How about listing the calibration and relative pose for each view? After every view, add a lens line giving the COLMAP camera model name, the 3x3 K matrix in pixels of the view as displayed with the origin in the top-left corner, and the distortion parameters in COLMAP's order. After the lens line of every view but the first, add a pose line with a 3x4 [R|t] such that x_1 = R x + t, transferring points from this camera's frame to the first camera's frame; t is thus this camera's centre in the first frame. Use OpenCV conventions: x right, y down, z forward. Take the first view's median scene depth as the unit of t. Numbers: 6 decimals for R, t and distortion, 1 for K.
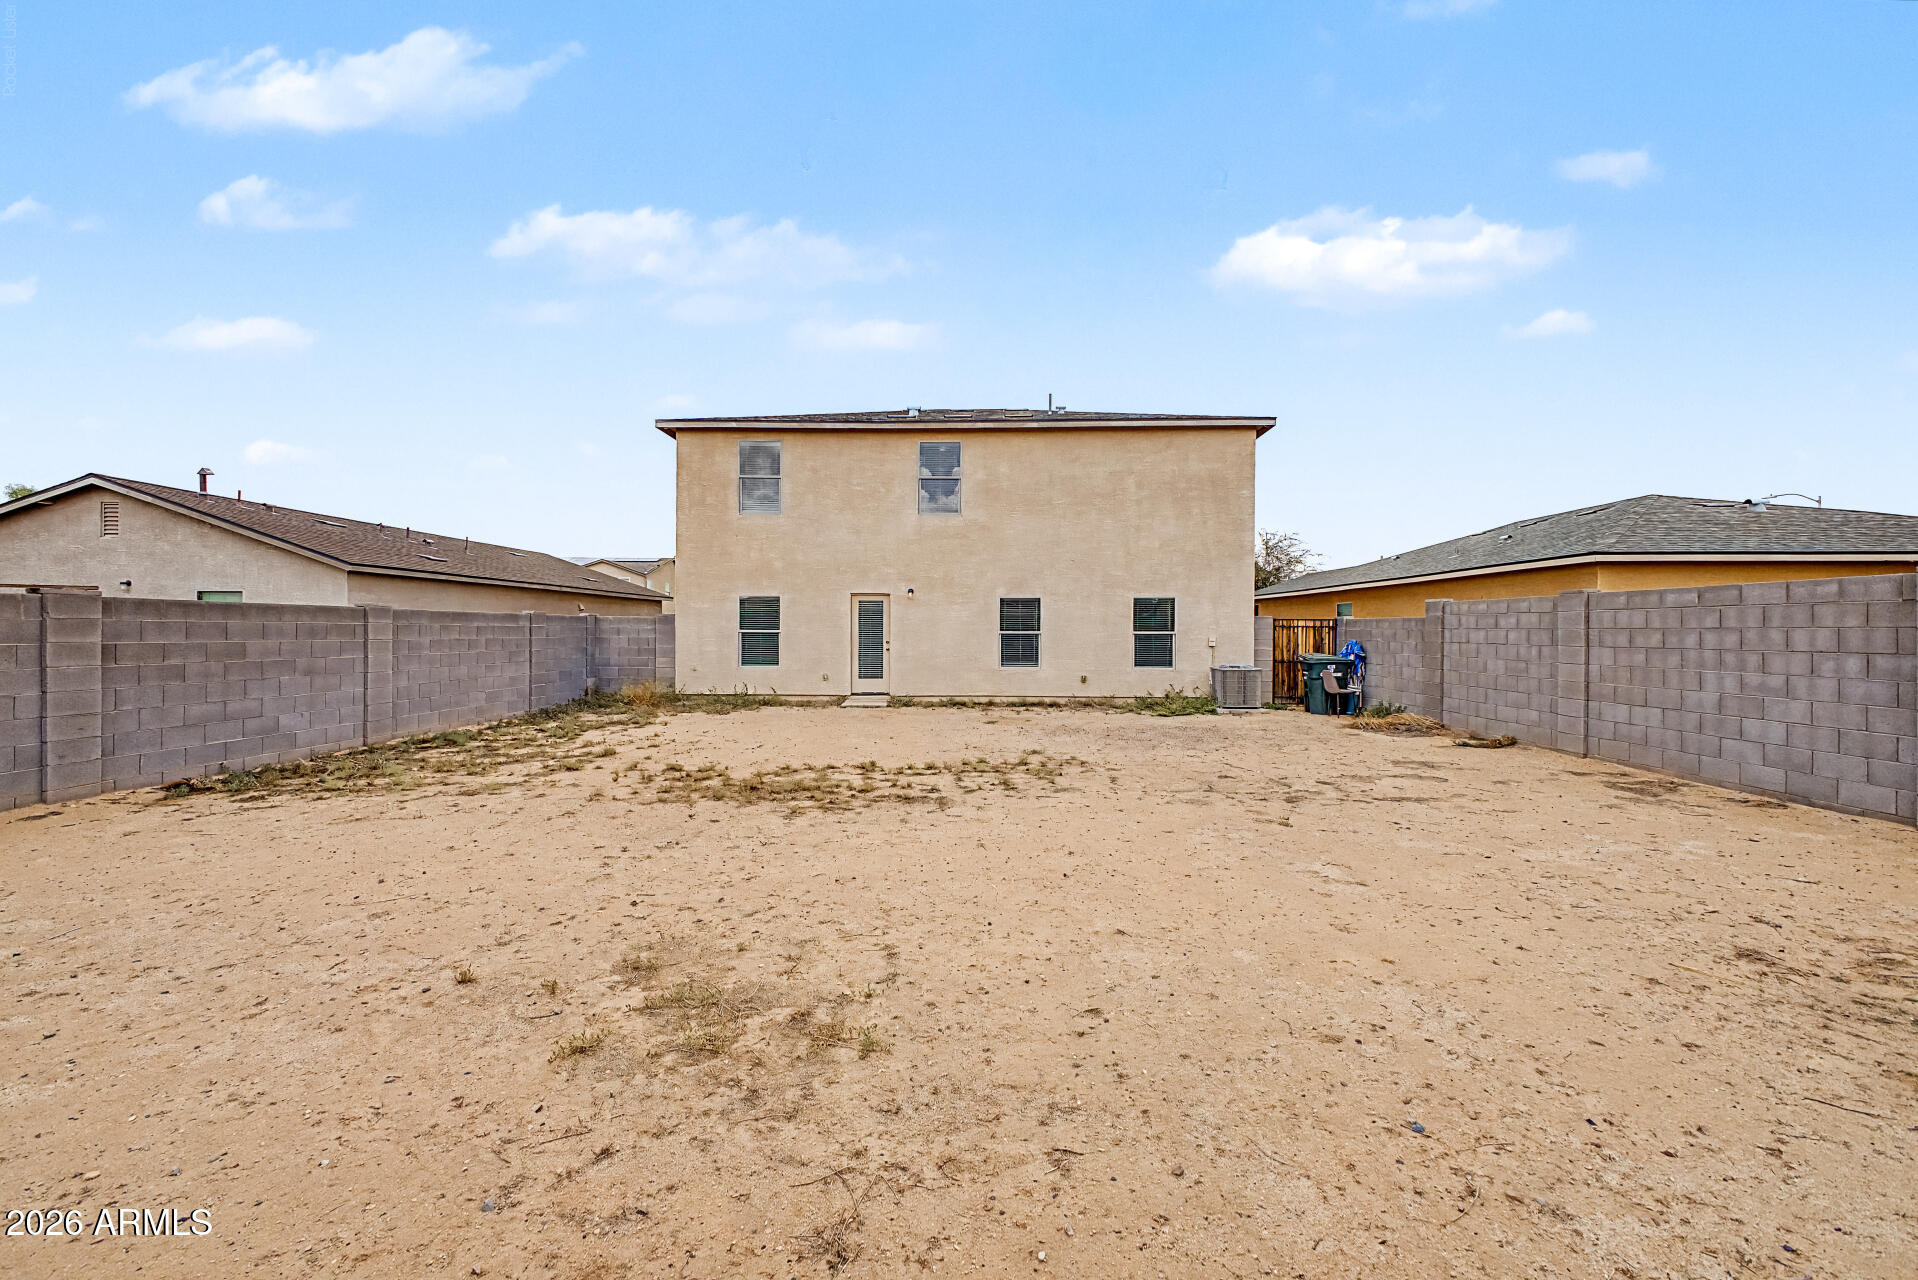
lens RADIAL K [[755.7, 0, 966.8], [0, 755.7, 634.6], [0, 0, 1]] dist [0.015797, -0.002731]
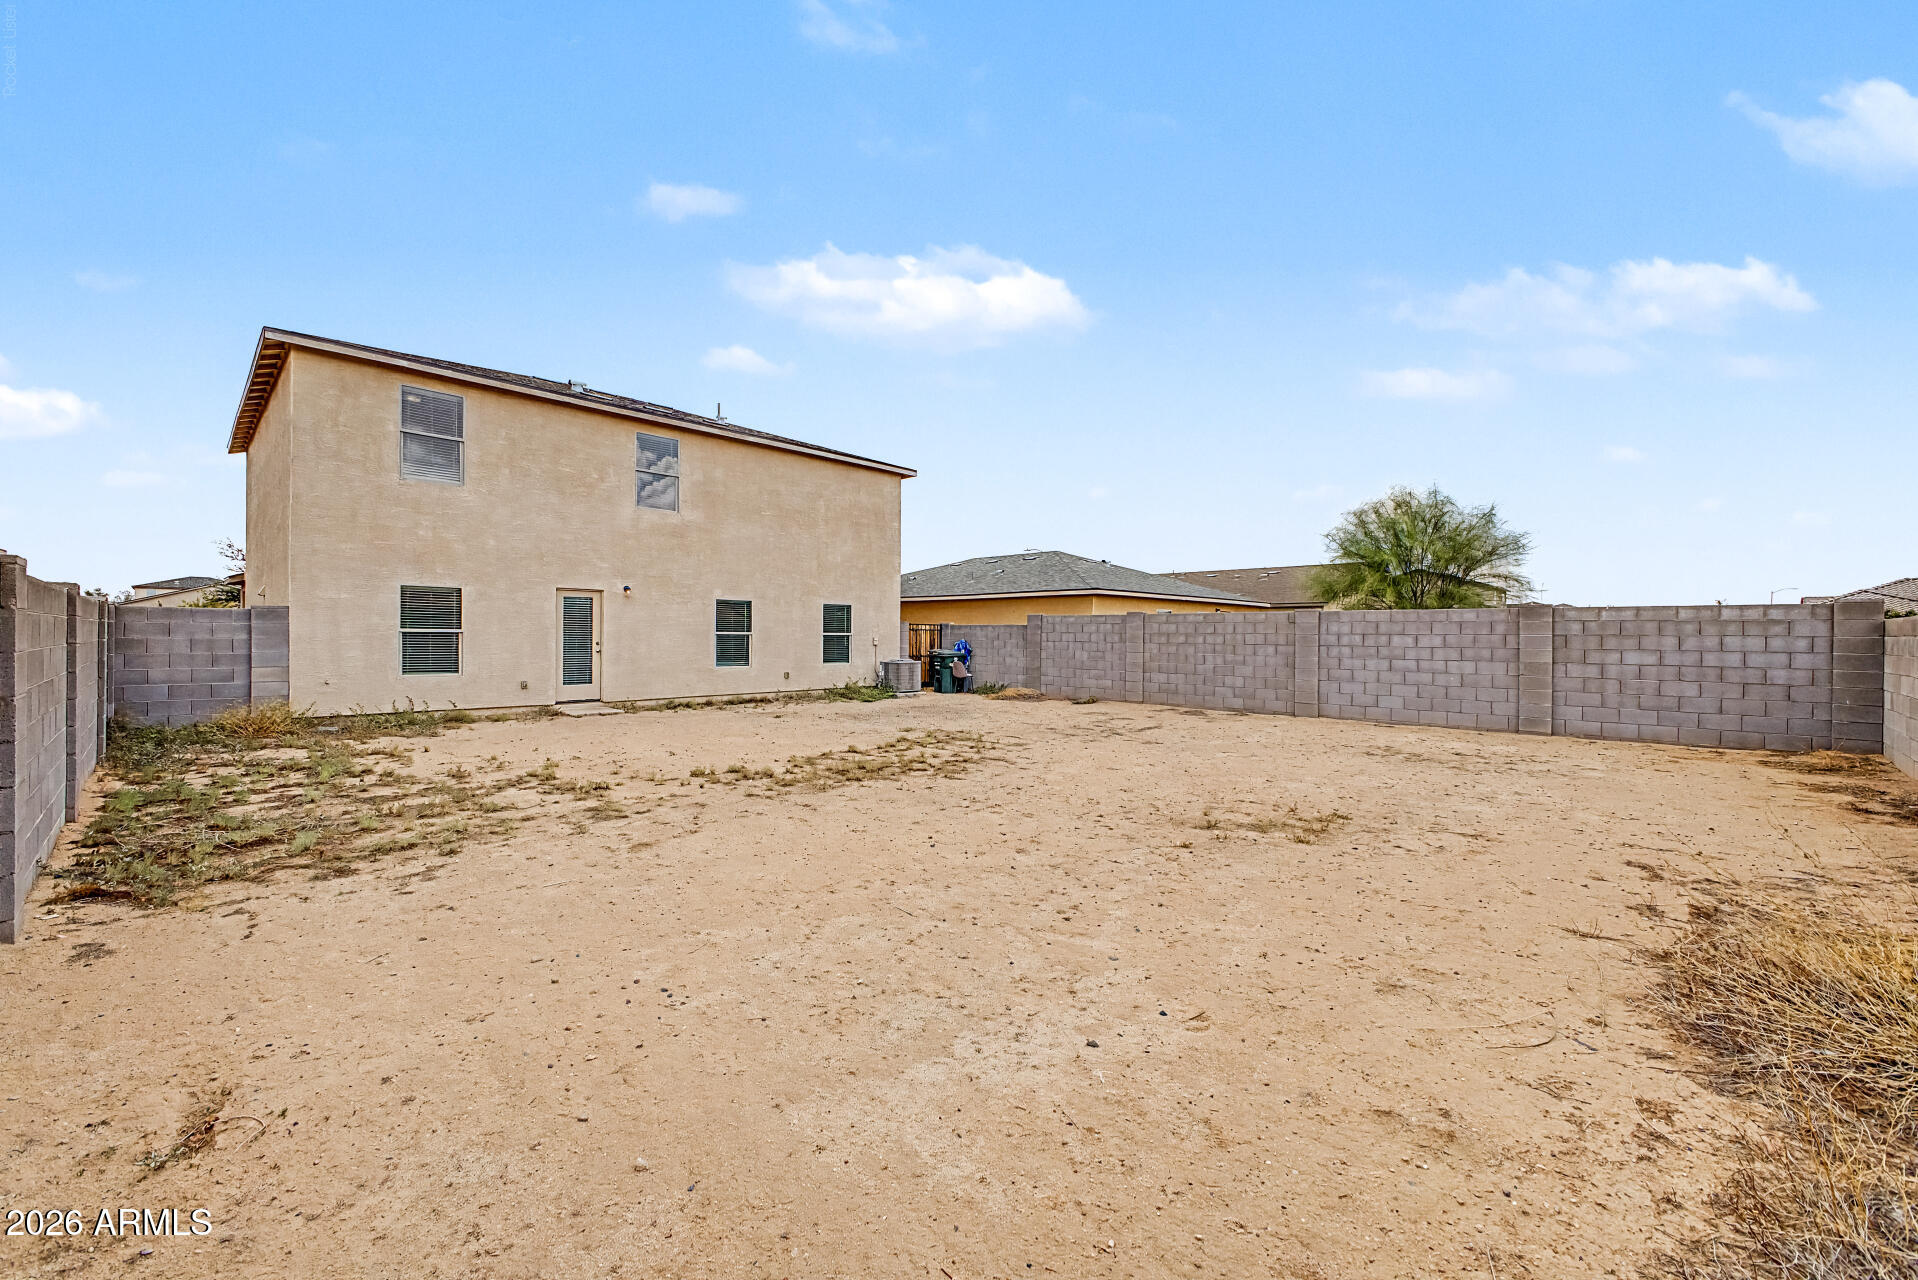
lens RADIAL K [[755.7, 0, 965.3], [0, 755.7, 641.3], [0, 0, 1]] dist [0.015797, -0.002731]
pose [[0.680374, -0.004796, 0.732850, -0.482696], [-0.002787, 0.999954, 0.009131, -0.002047], [-0.732860, -0.008255, 0.680329, 0.050700]]
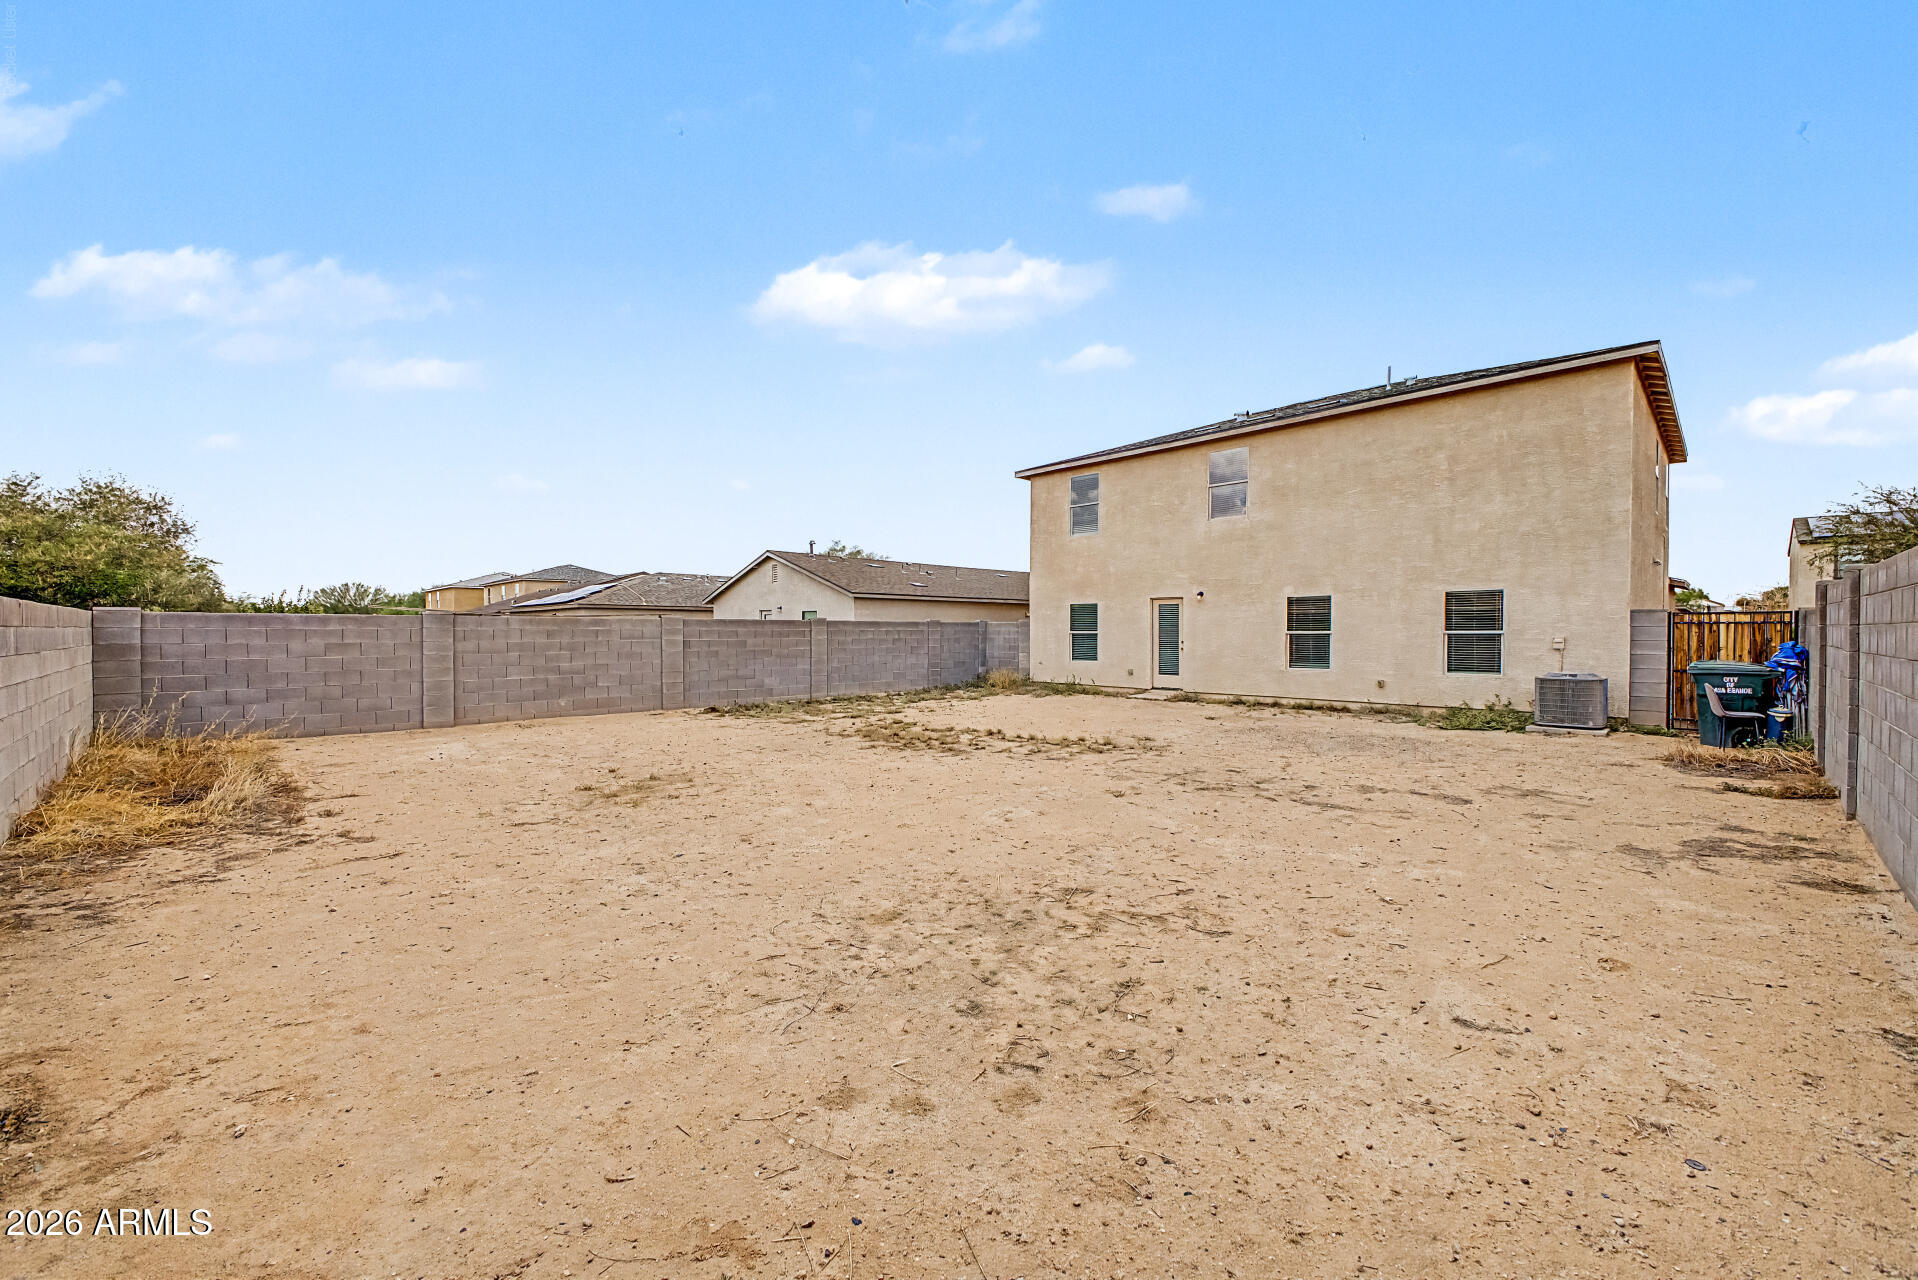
lens RADIAL K [[755.7, 0, 960.5], [0, 755.7, 637.1], [0, 0, 1]] dist [0.015797, -0.002731]
pose [[0.720641, 0.000345, -0.693308, 0.424465], [0.001174, 0.999998, 0.001718, 0.000774], [0.693307, -0.002052, 0.720639, -0.004228]]
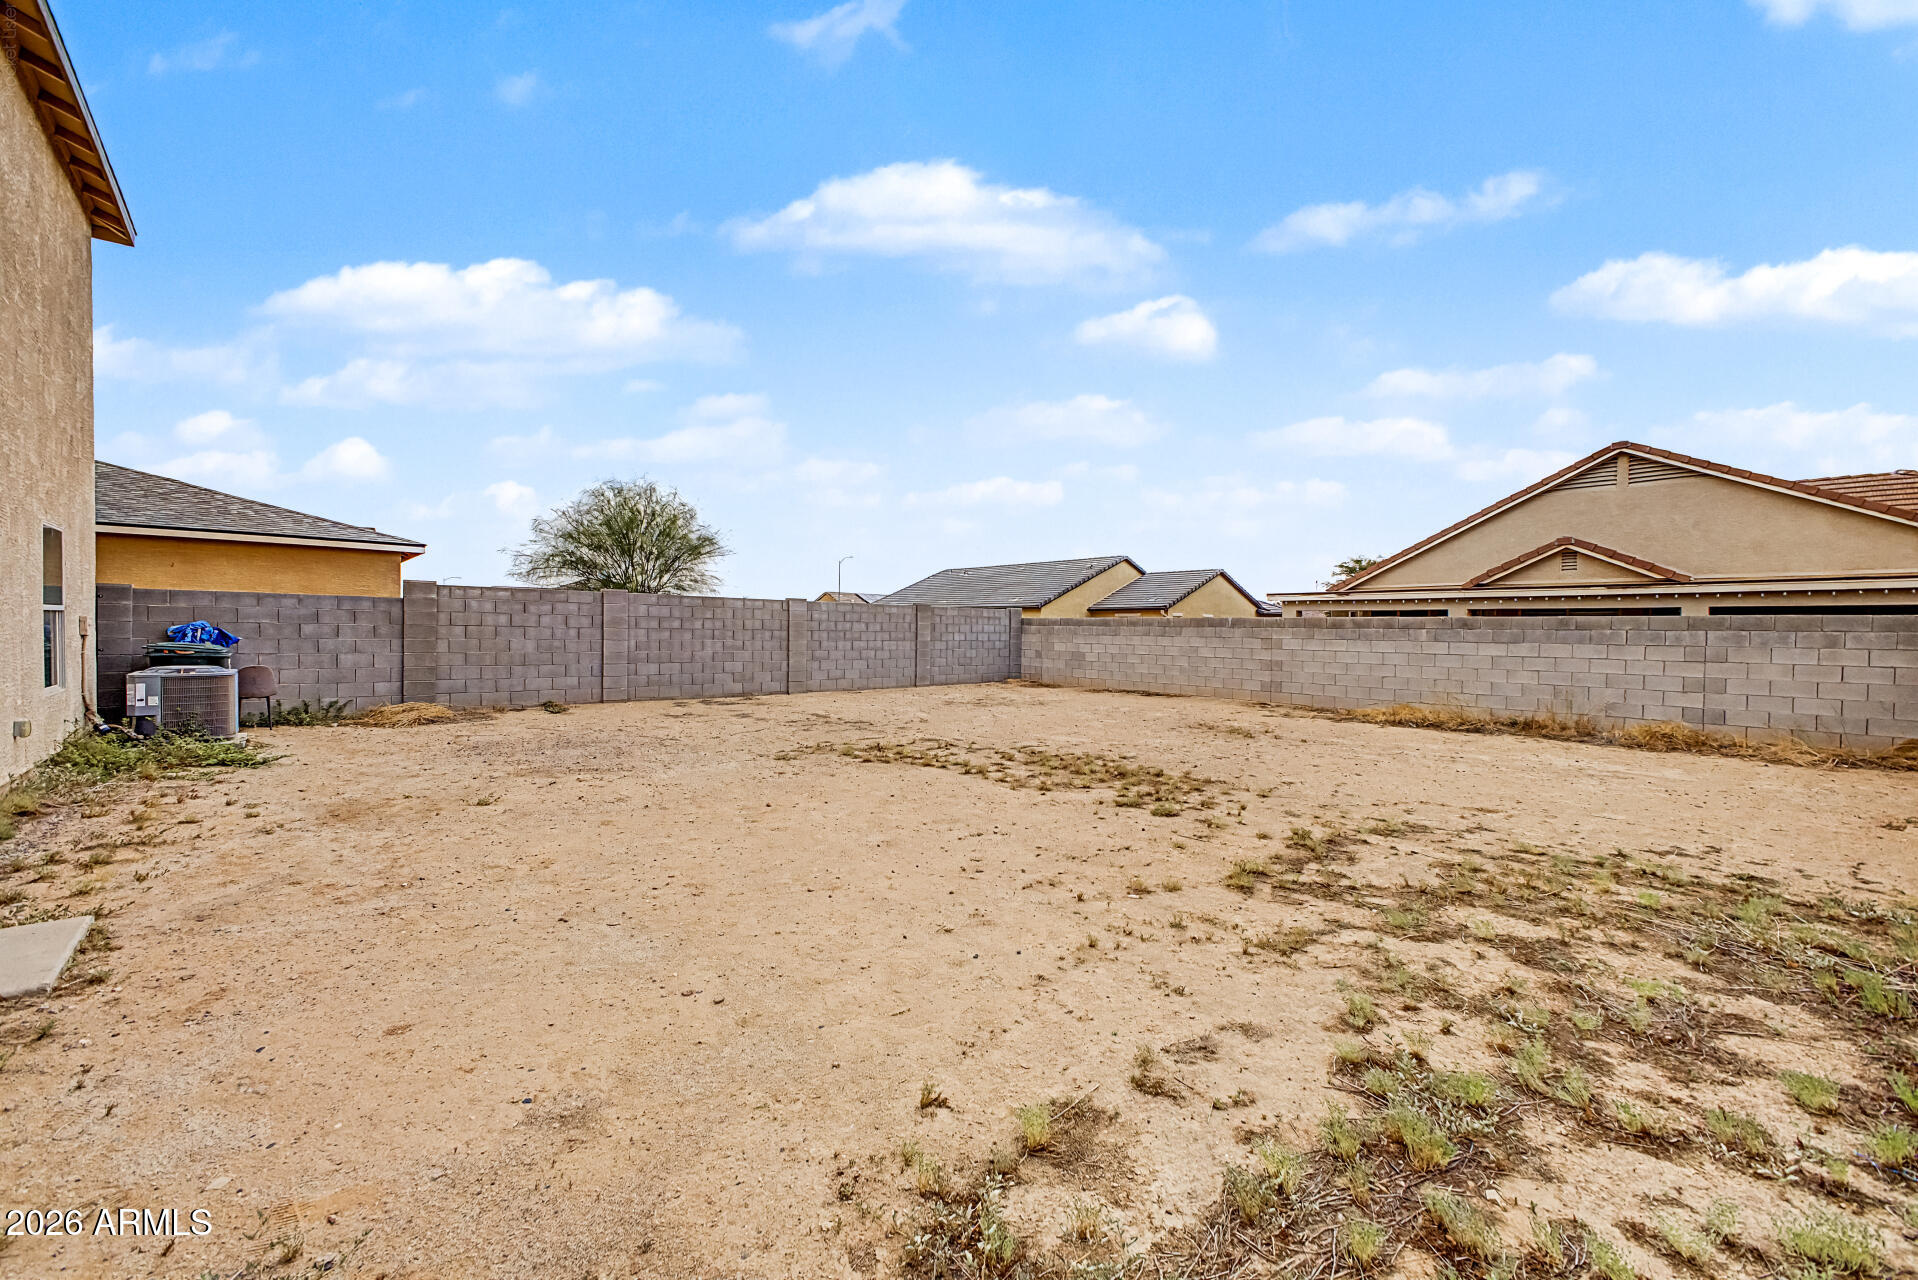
lens RADIAL K [[755.7, 0, 946.1], [0, 755.7, 634.4], [0, 0, 1]] dist [0.015797, -0.002731]
pose [[-0.682733, -0.025982, 0.730206, -0.428118], [-0.020107, 0.999657, 0.016770, -0.005871], [-0.730391, -0.003233, -0.683021, 0.944147]]
